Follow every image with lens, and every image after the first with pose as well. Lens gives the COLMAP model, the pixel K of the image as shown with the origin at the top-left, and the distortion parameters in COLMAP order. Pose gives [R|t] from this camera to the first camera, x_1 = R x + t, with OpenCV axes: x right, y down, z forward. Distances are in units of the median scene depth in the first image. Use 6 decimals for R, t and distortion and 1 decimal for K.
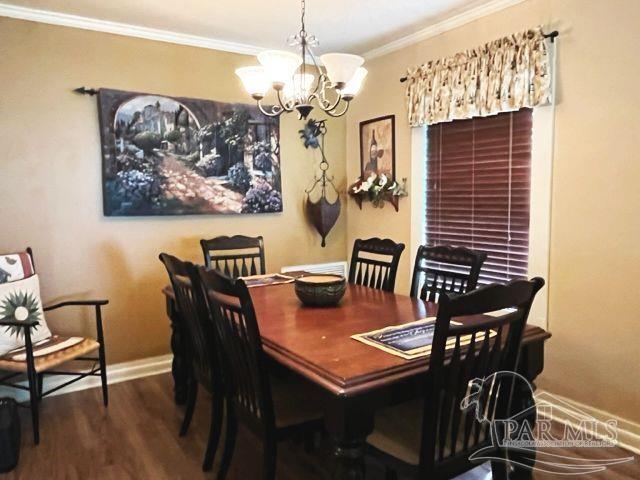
lens RADIAL K [[483.2, 0, 320.4], [0, 483.2, 236.9], [0, 0, 1]] dist [0.003199, 0.002717]
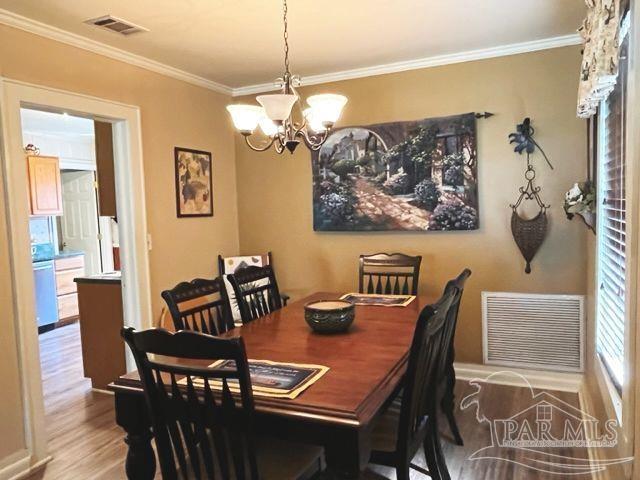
lens RADIAL K [[483.2, 0, 320.3], [0, 483.2, 243.0], [0, 0, 1]] dist [0.003199, 0.002717]
pose [[0.554067, 0.056940, -0.830522, 0.557563], [-0.039144, 0.998337, 0.042330, -0.058674], [0.831551, 0.009056, 0.555374, 0.282000]]
